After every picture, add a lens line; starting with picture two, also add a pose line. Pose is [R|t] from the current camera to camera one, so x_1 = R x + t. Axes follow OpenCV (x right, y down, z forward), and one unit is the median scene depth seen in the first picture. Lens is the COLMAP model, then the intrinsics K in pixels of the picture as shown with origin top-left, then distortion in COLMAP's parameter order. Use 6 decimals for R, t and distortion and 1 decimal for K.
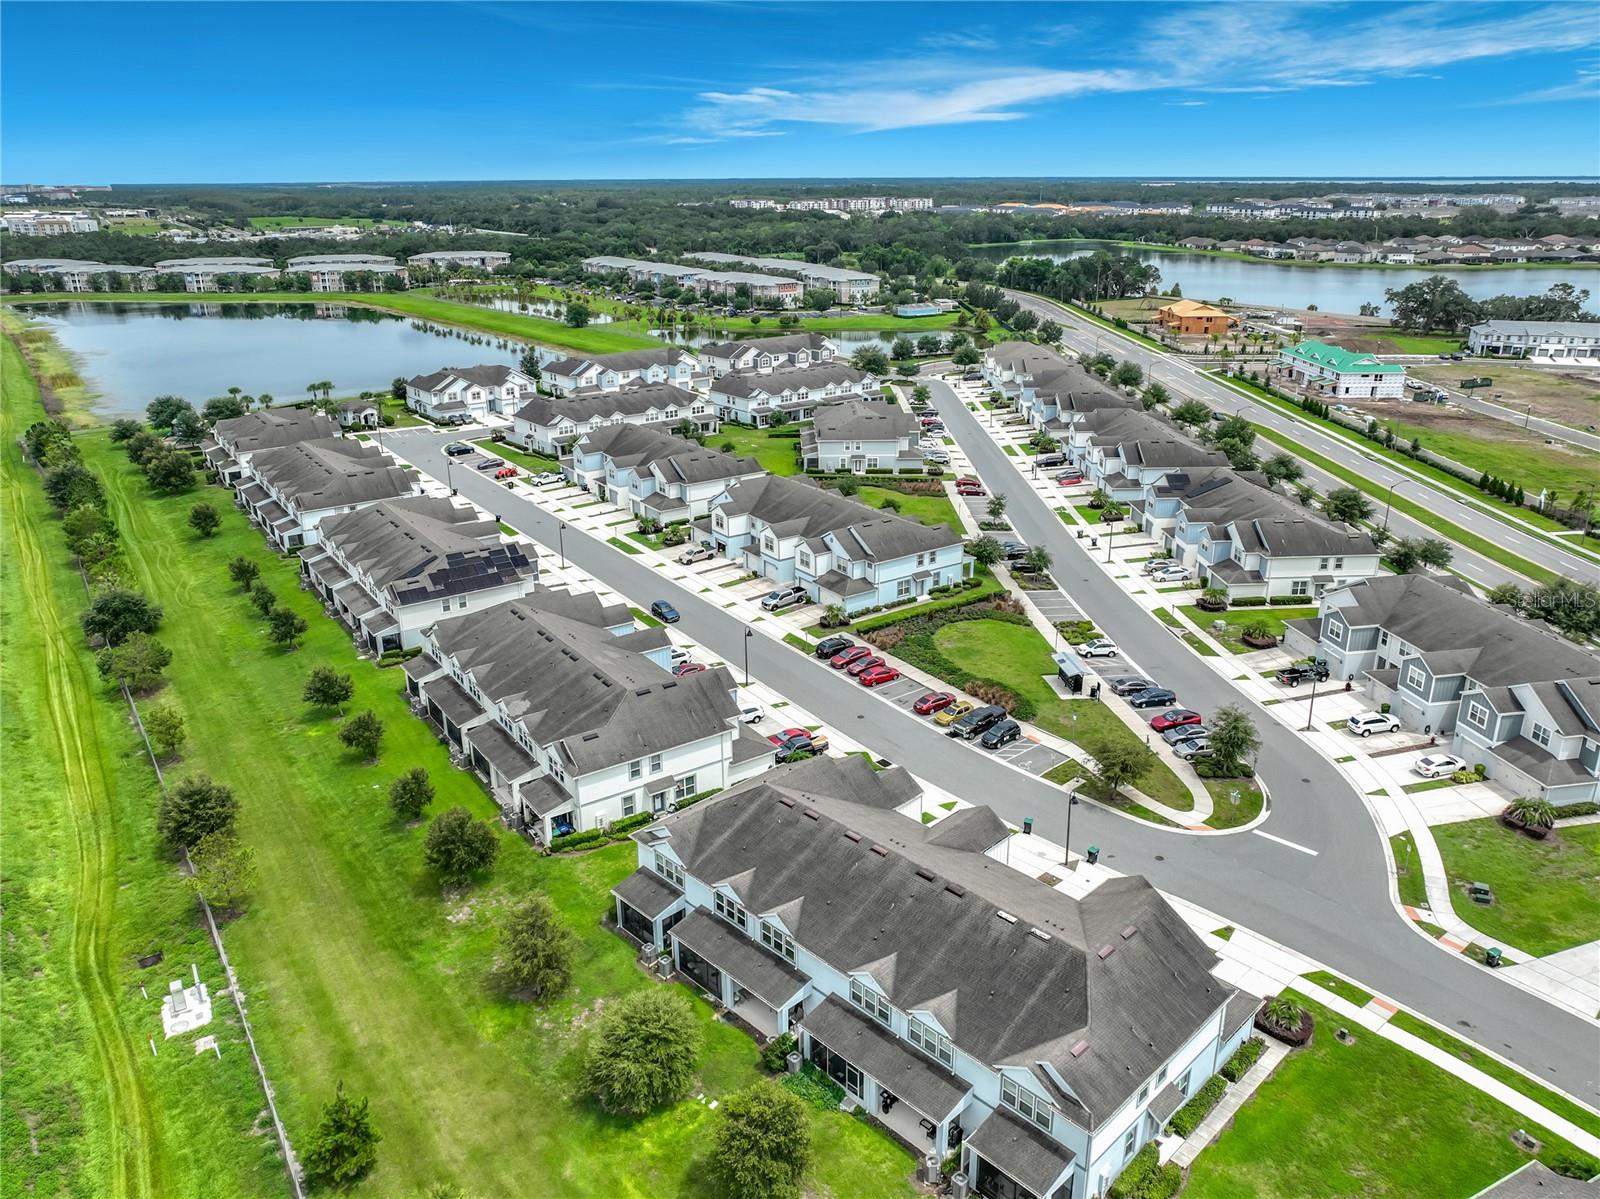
lens RADIAL K [[1140.2, 0, 804.5], [0, 1140.2, 582.1], [0, 0, 1]] dist [-0.008796, 0.006326]
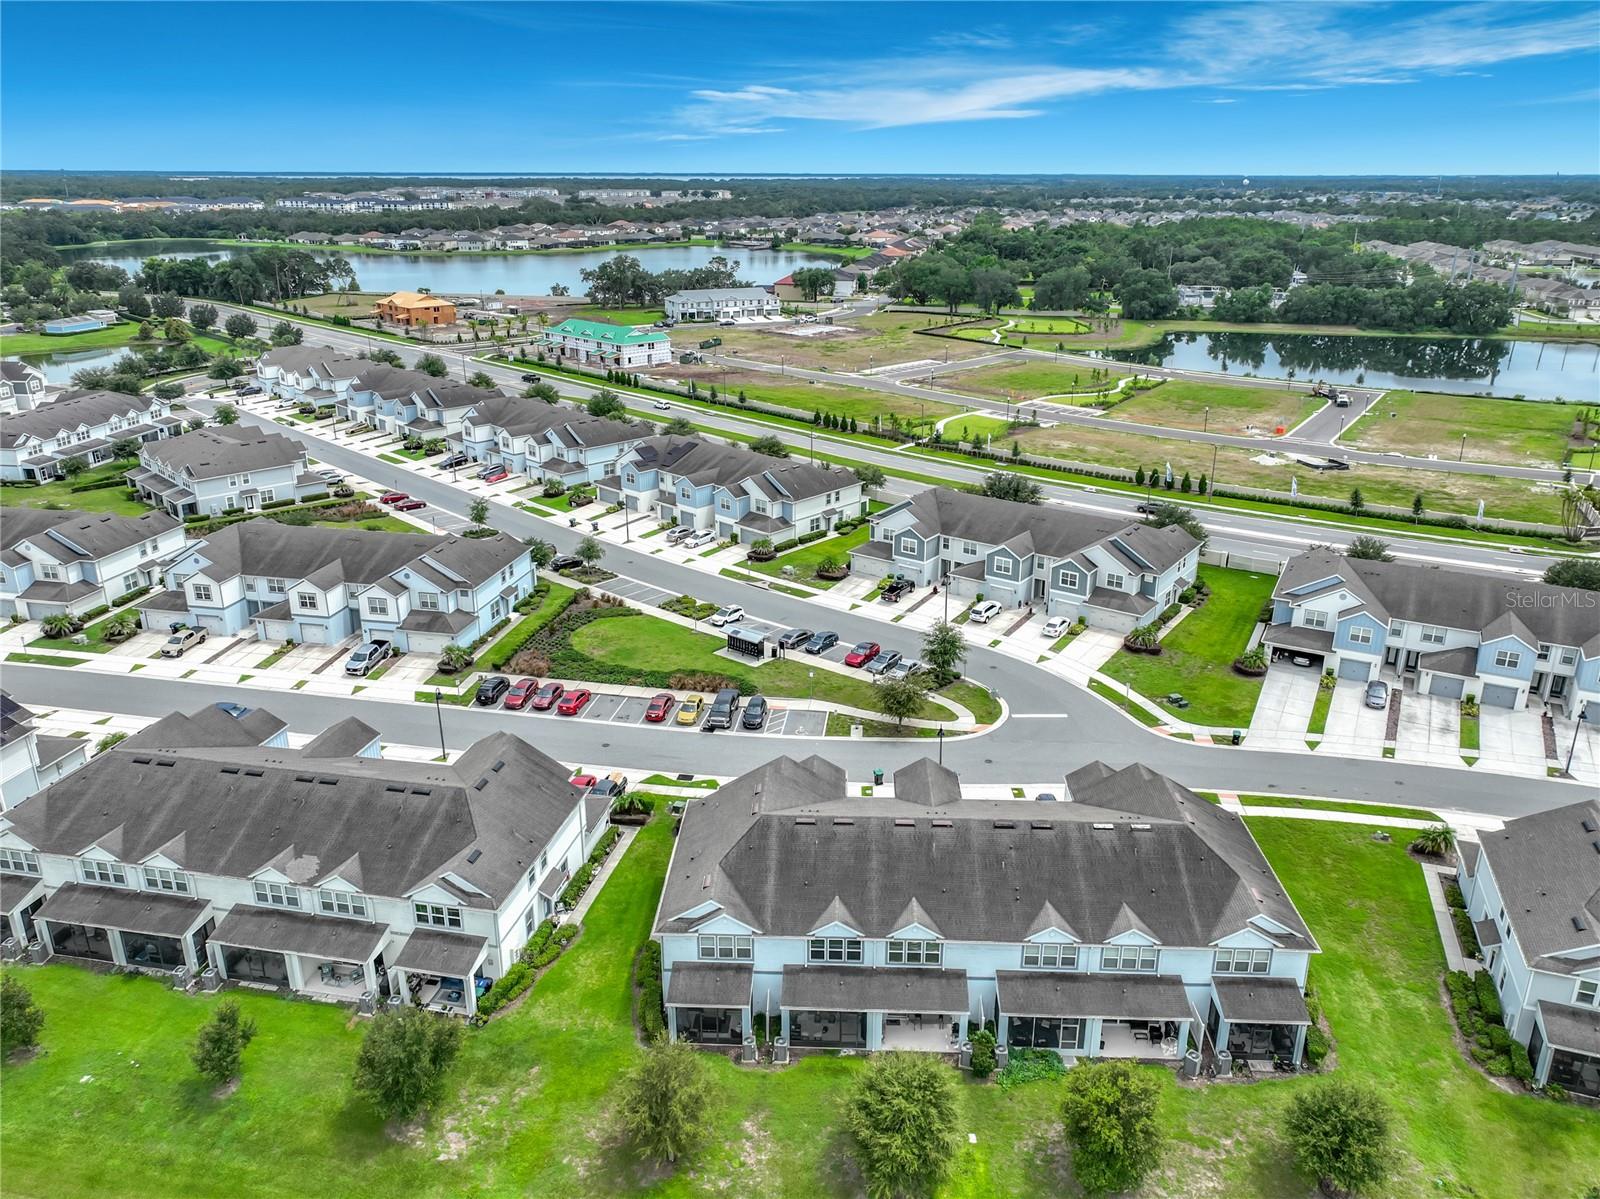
lens RADIAL K [[1136.7, 0, 803.5], [0, 1136.7, 595.8], [0, 0, 1]] dist [0.005078, 0.005066]
pose [[0.731114, -0.234612, 0.640648, -0.151741], [0.225162, 0.969376, 0.098038, -0.019296], [-0.644030, 0.072572, 0.761550, 0.080936]]
